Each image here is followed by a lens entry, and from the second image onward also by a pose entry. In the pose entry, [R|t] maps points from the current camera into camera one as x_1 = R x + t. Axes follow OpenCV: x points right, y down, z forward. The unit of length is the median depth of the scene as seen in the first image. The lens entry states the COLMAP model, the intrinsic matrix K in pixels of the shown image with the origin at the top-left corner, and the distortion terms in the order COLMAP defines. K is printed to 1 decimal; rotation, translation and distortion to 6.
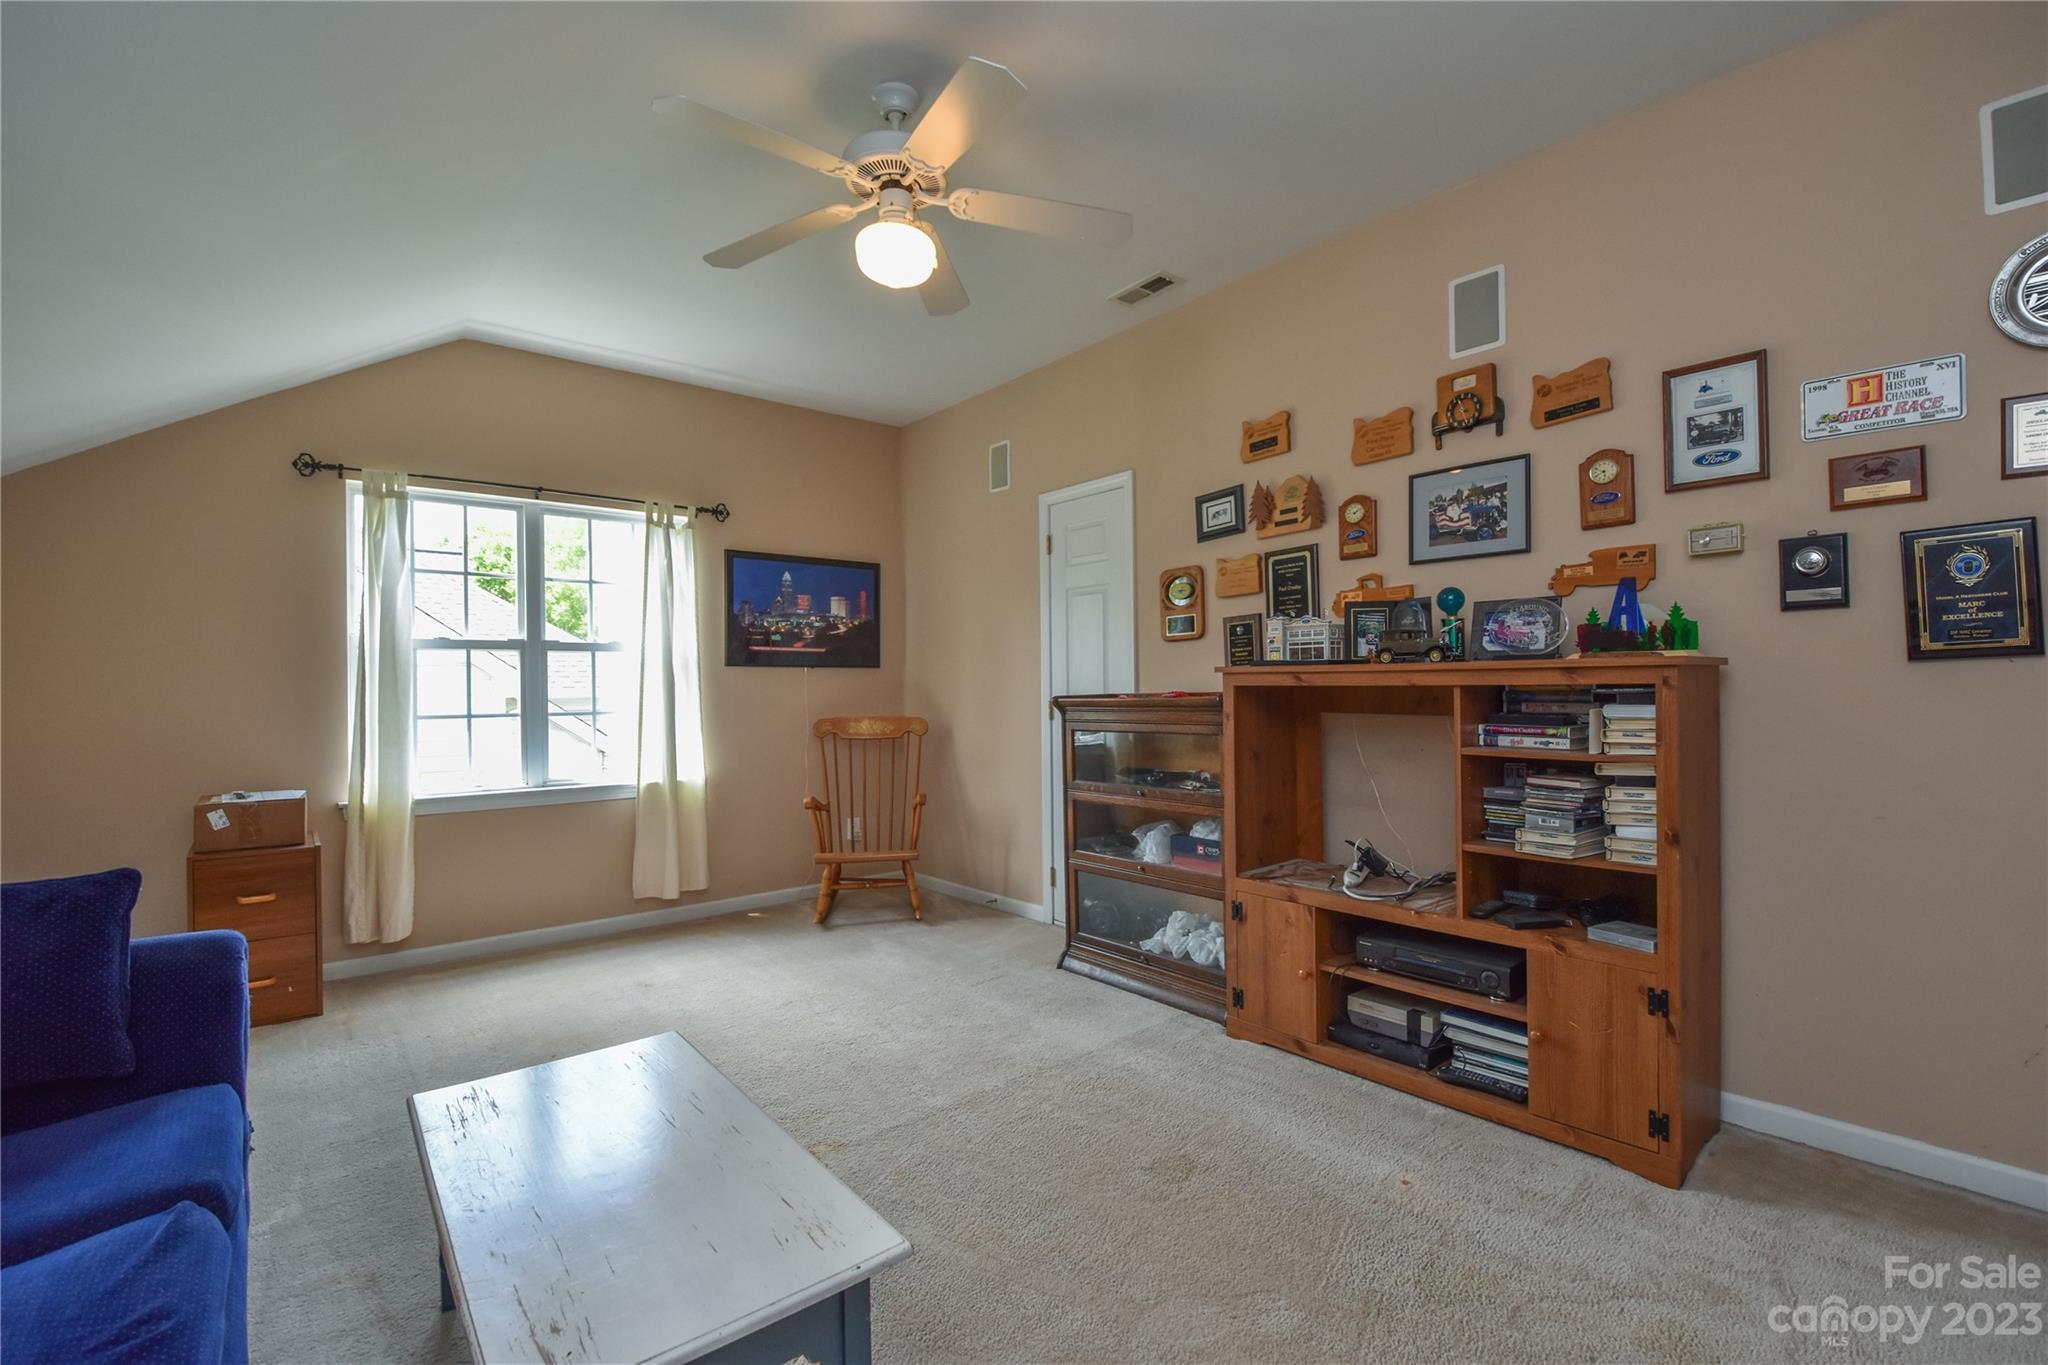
lens RADIAL K [[903.0, 0, 1020.9], [0, 903.0, 685.2], [0, 0, 1]] dist [0.016263, -0.024540]
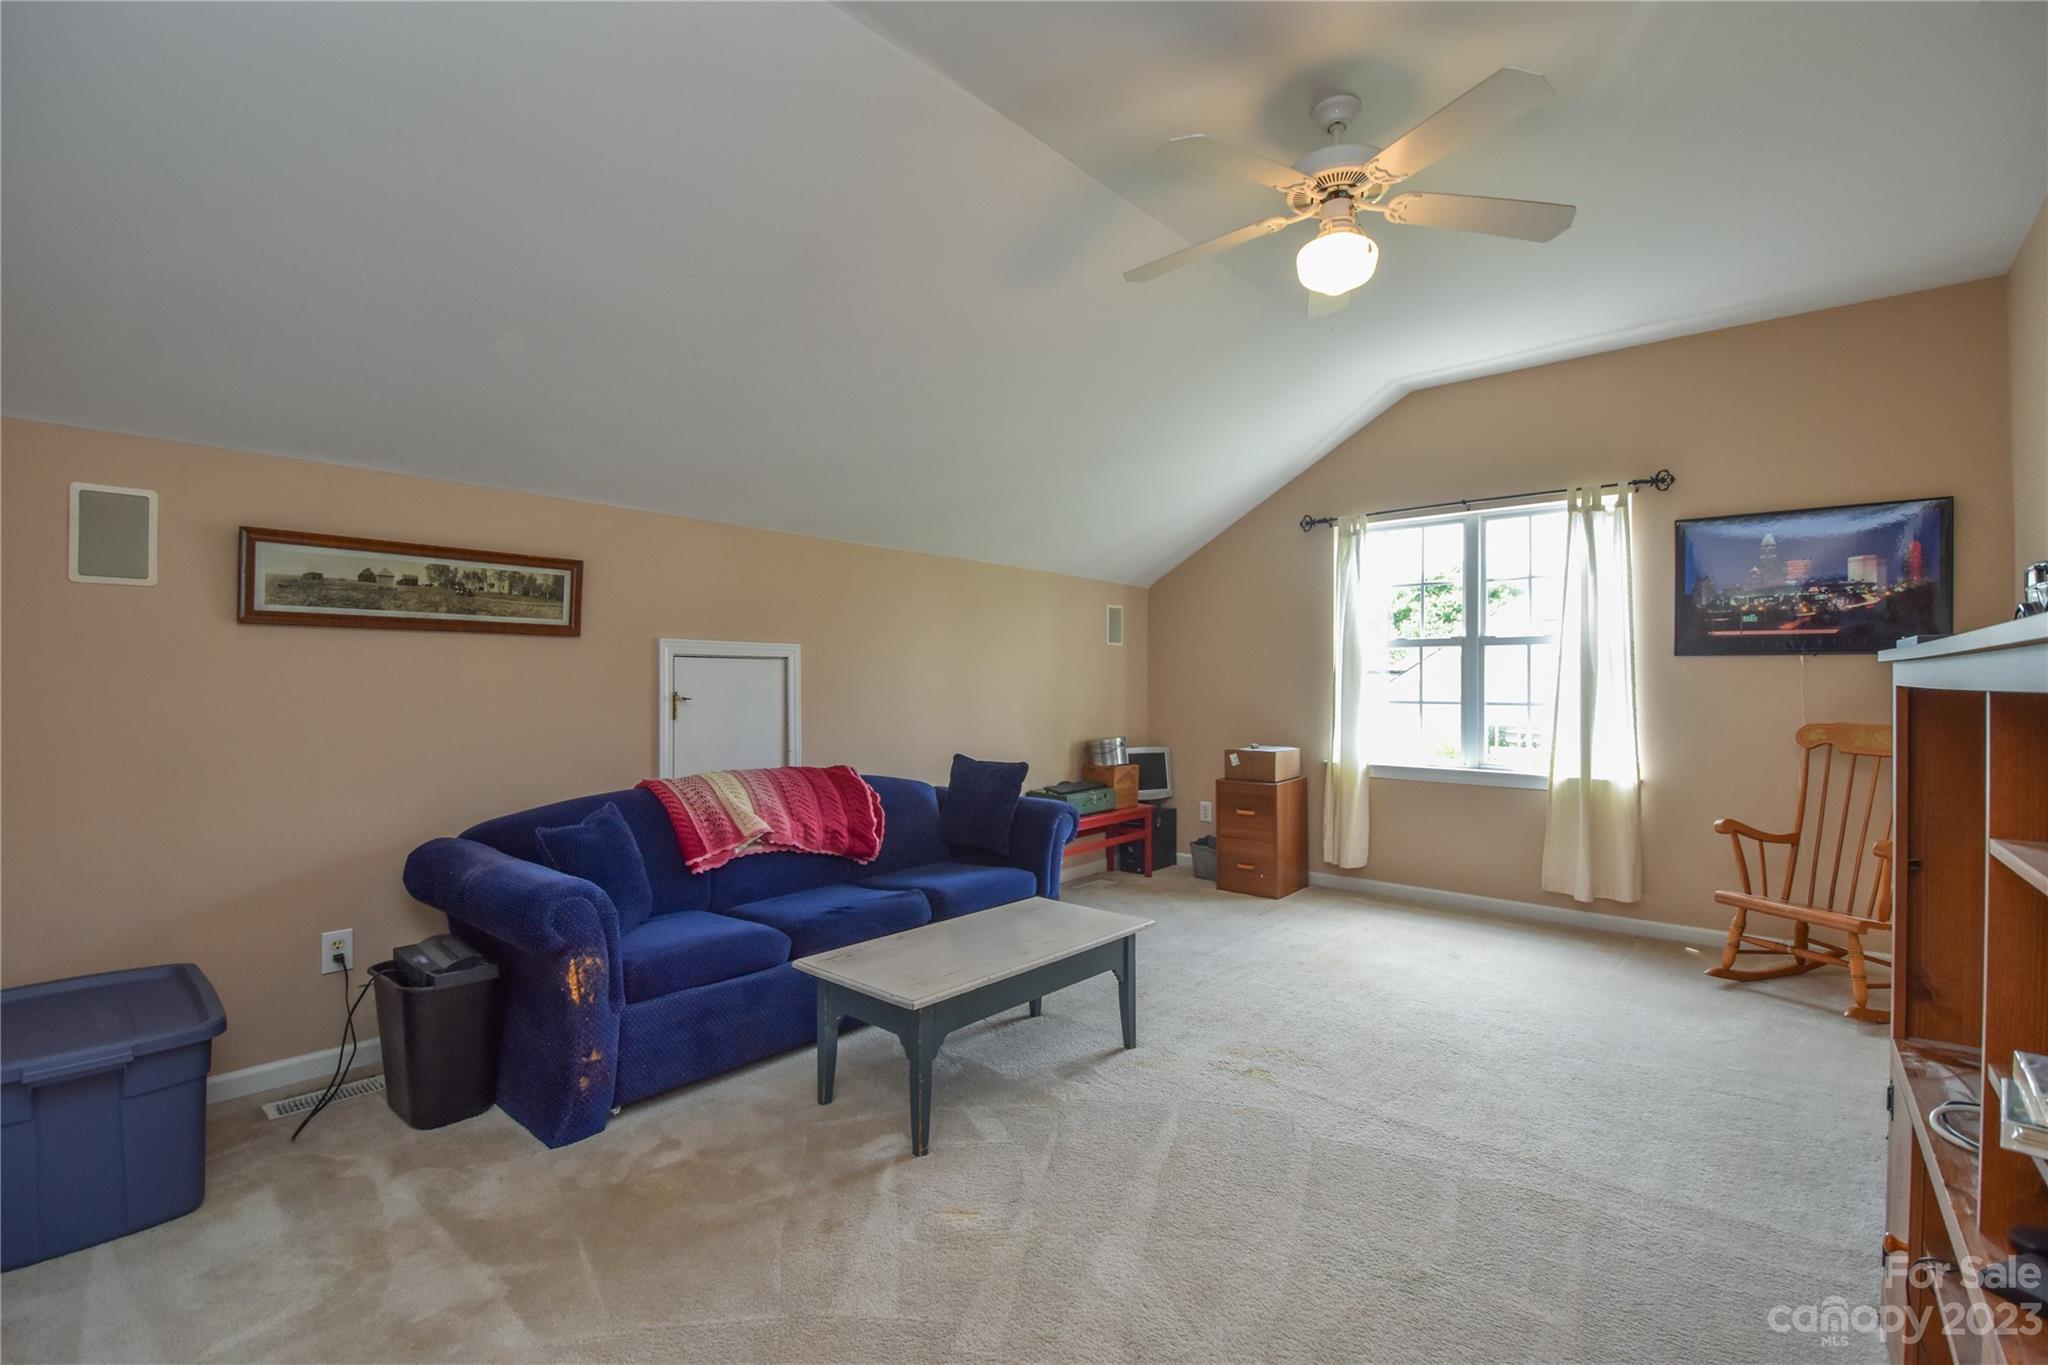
lens RADIAL K [[903.0, 0, 1020.9], [0, 903.0, 685.2], [0, 0, 1]] dist [0.016263, -0.024540]
pose [[0.153909, 0.015520, -0.987963, 0.470276], [-0.001381, 0.999879, 0.015492, -0.005994], [0.988084, -0.001020, 0.153912, 0.271329]]
